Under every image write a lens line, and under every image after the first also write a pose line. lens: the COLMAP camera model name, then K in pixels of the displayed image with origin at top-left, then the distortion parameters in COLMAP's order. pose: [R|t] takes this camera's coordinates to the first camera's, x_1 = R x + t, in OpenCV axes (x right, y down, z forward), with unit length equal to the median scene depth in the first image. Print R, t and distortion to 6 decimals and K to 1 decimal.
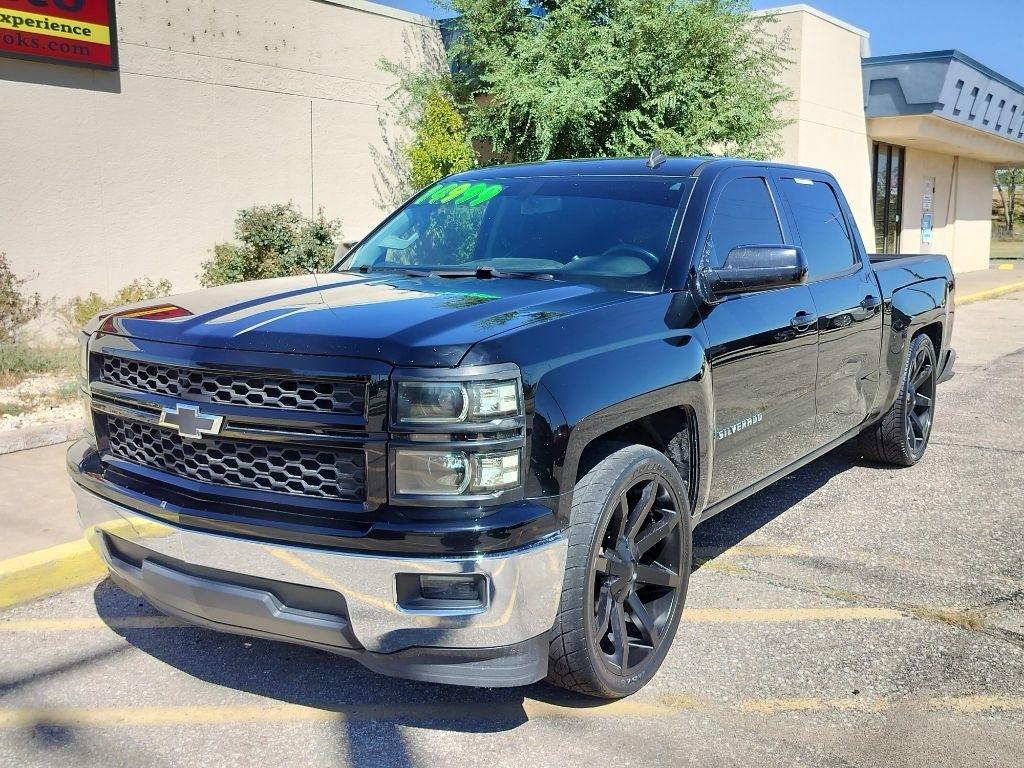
lens RADIAL K [[1055.4, 0, 508.9], [0, 1055.4, 378.8], [0, 0, 1]] dist [0.087139, -0.146933]
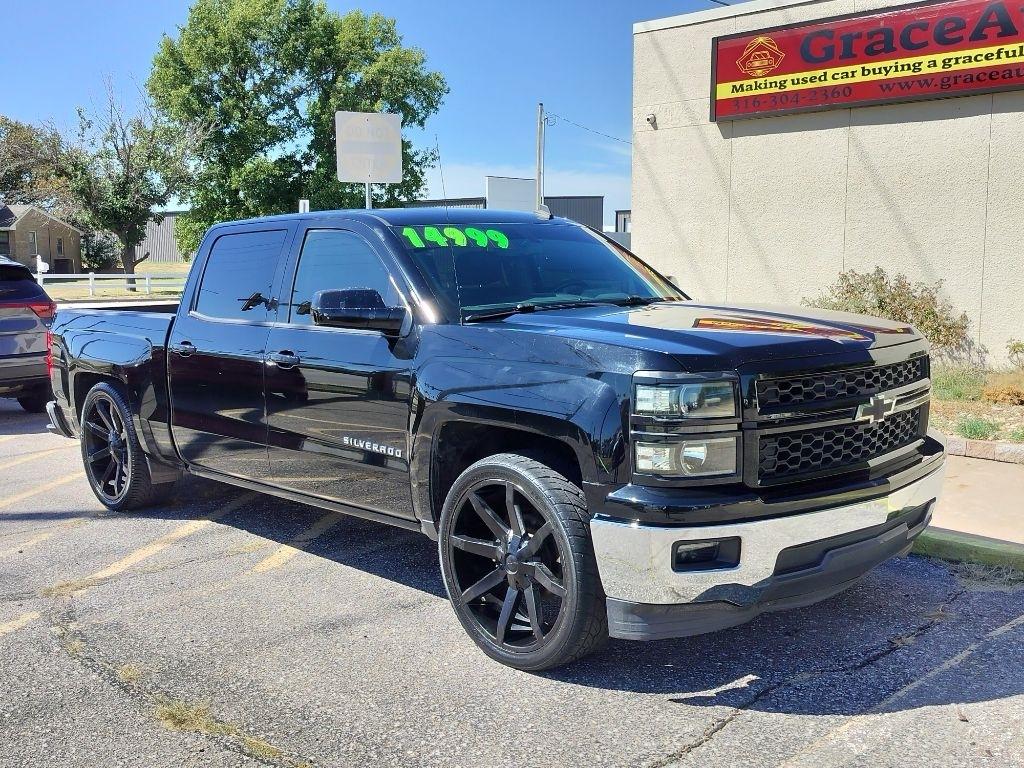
lens RADIAL K [[1055.4, 0, 508.9], [0, 1055.4, 378.8], [0, 0, 1]] dist [0.087139, -0.146933]
pose [[-0.173362, 0.127081, -0.976625, 1.139949], [-0.132552, 0.979607, 0.150999, -0.206455], [0.975897, 0.155631, -0.152982, 1.247730]]
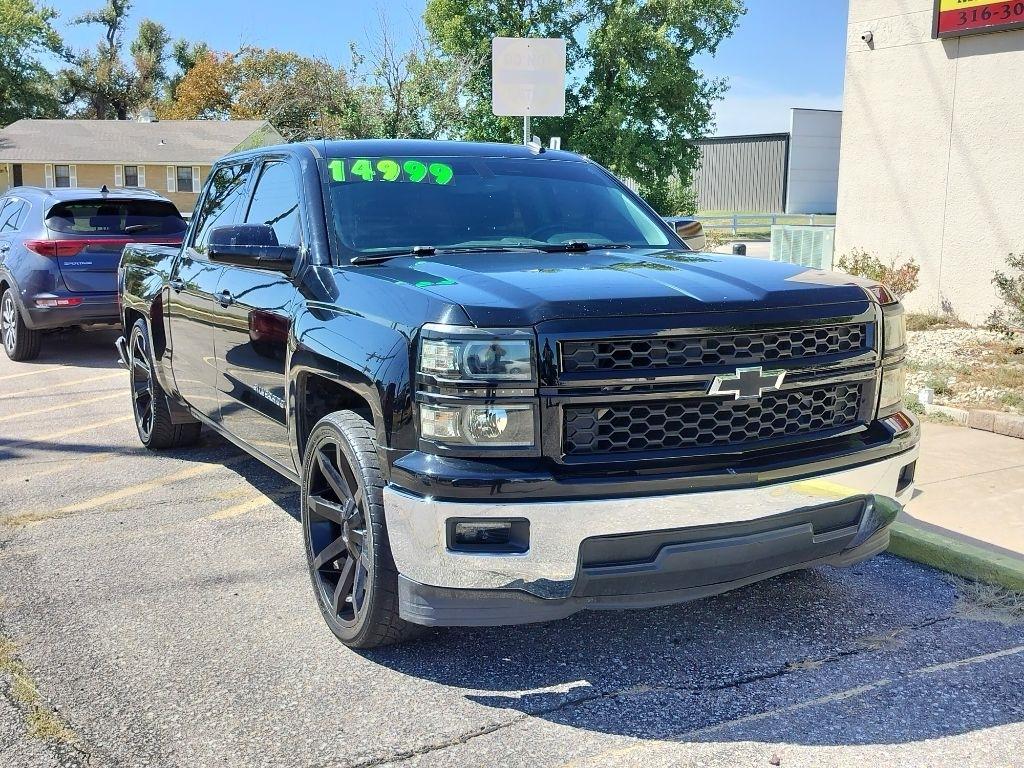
lens RADIAL K [[1150.4, 0, 511.0], [0, 1150.4, 385.9], [0, 0, 1]] dist [0.108981, -0.220574]
pose [[-0.431059, 0.152456, -0.889351, 1.030313], [-0.131722, 0.964432, 0.229171, -0.239641], [0.892657, 0.215933, -0.395646, 1.520440]]
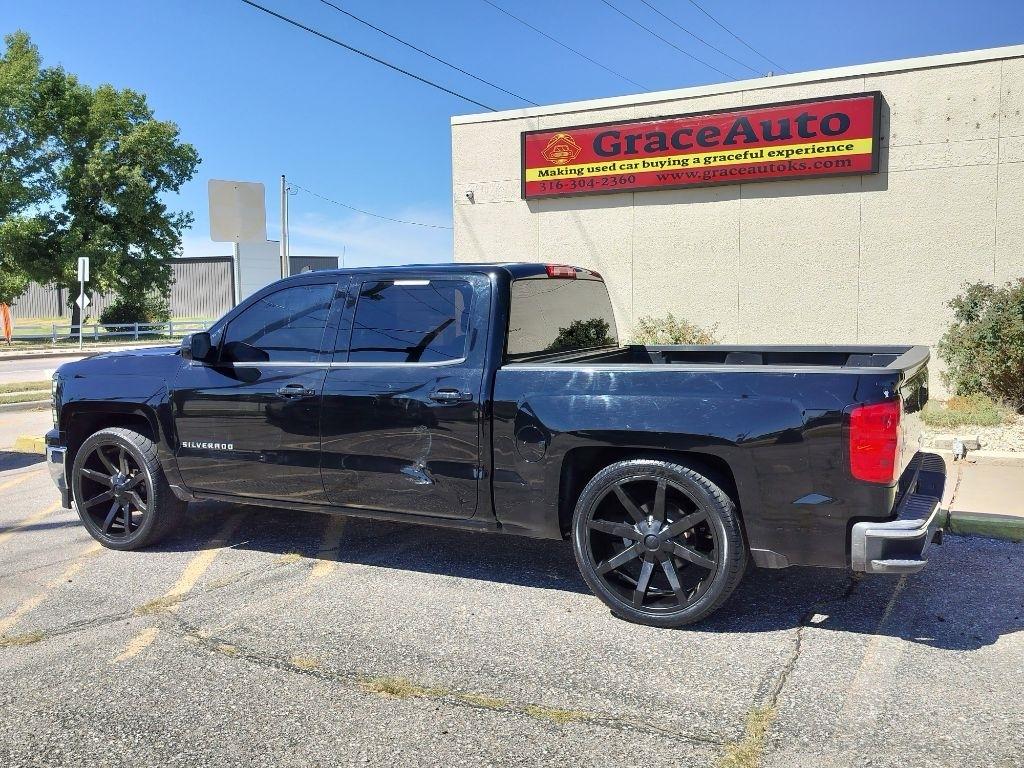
lens RADIAL K [[903.9, 0, 508.8], [0, 903.9, 385.2], [0, 0, 1]] dist [0.080420, -0.122050]
pose [[0.116779, 0.098146, -0.988297, 1.212041], [-0.129725, 0.988087, 0.082796, -0.163055], [0.984649, 0.118538, 0.128120, 0.950387]]
